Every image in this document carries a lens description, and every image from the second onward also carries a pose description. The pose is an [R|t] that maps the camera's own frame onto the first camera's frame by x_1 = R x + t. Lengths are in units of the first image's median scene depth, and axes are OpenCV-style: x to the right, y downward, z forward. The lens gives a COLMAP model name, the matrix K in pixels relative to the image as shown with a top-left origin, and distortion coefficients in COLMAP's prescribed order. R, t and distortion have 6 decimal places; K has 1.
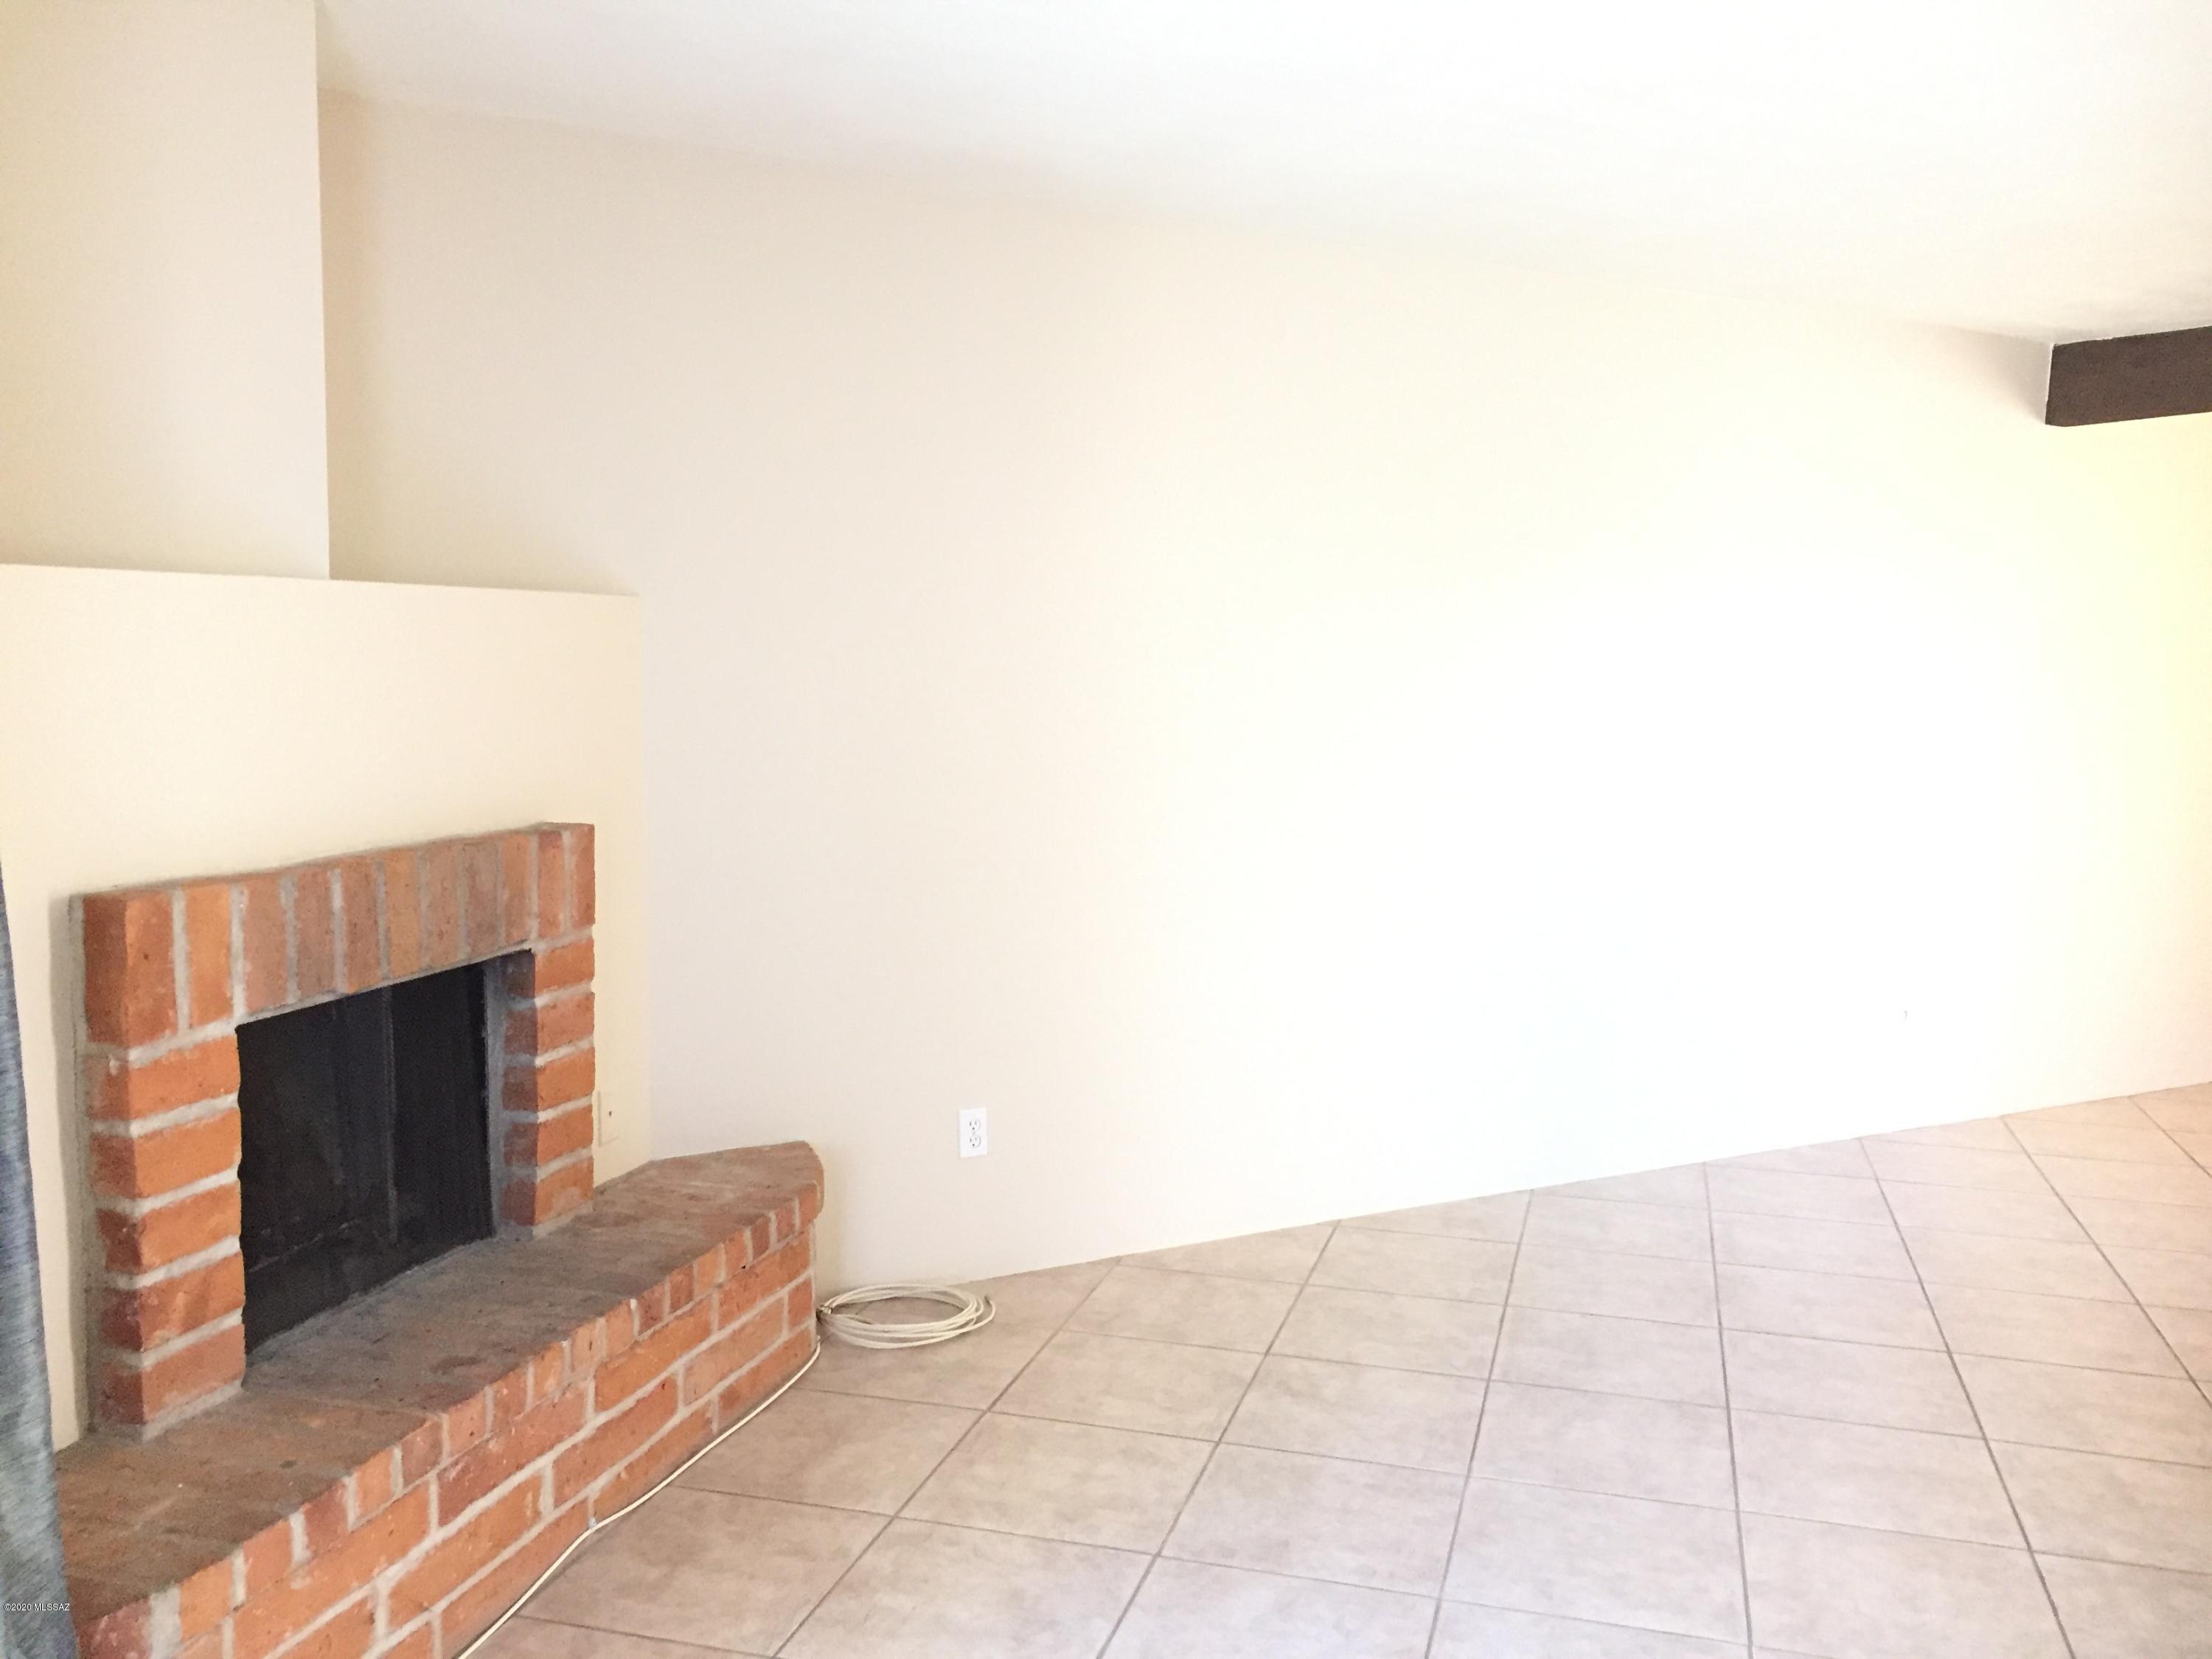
lens RADIAL K [[1908.2, 0, 1106.0], [0, 1908.2, 829.5], [0, 0, 1]] dist [0.076874, -0.107731]
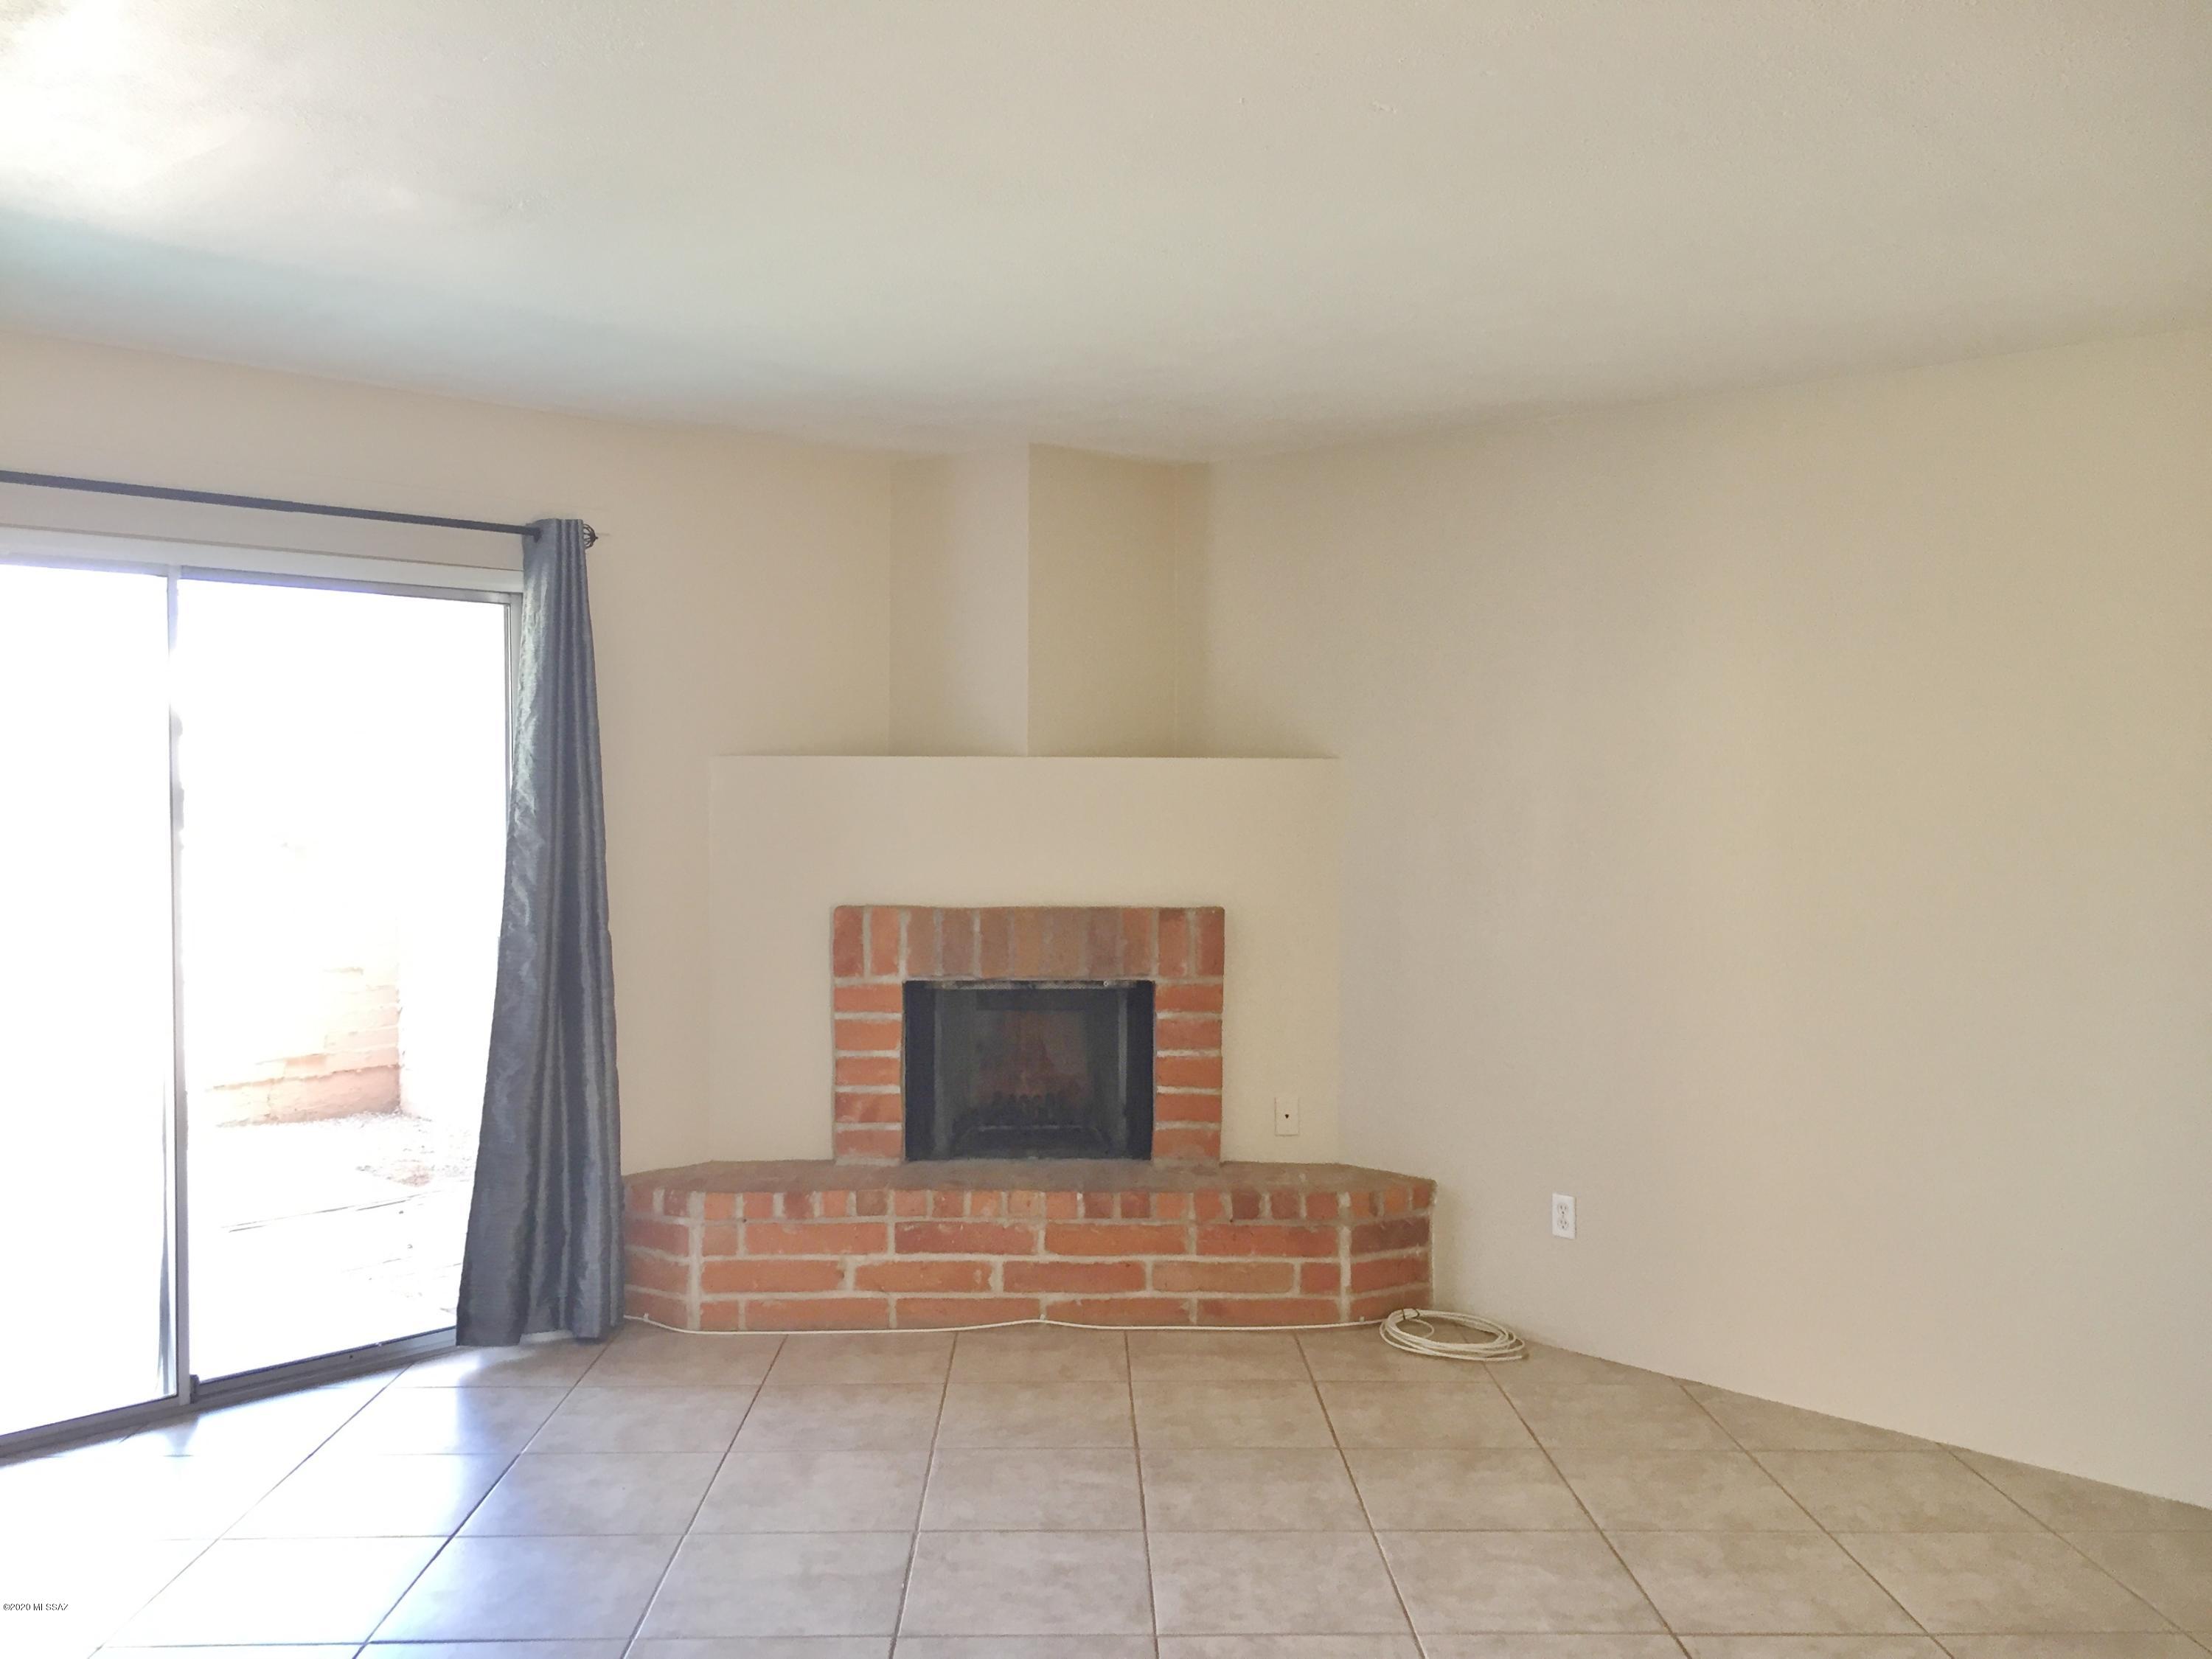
lens RADIAL K [[1893.2, 0, 1106.0], [0, 1893.2, 829.5], [0, 0, 1]] dist [0.067509, -0.003385]
pose [[0.289732, 0.018528, -0.956928, 1.228096], [-0.095369, 0.995396, -0.009602, -0.045686], [0.952345, 0.094043, 0.290165, 0.503042]]
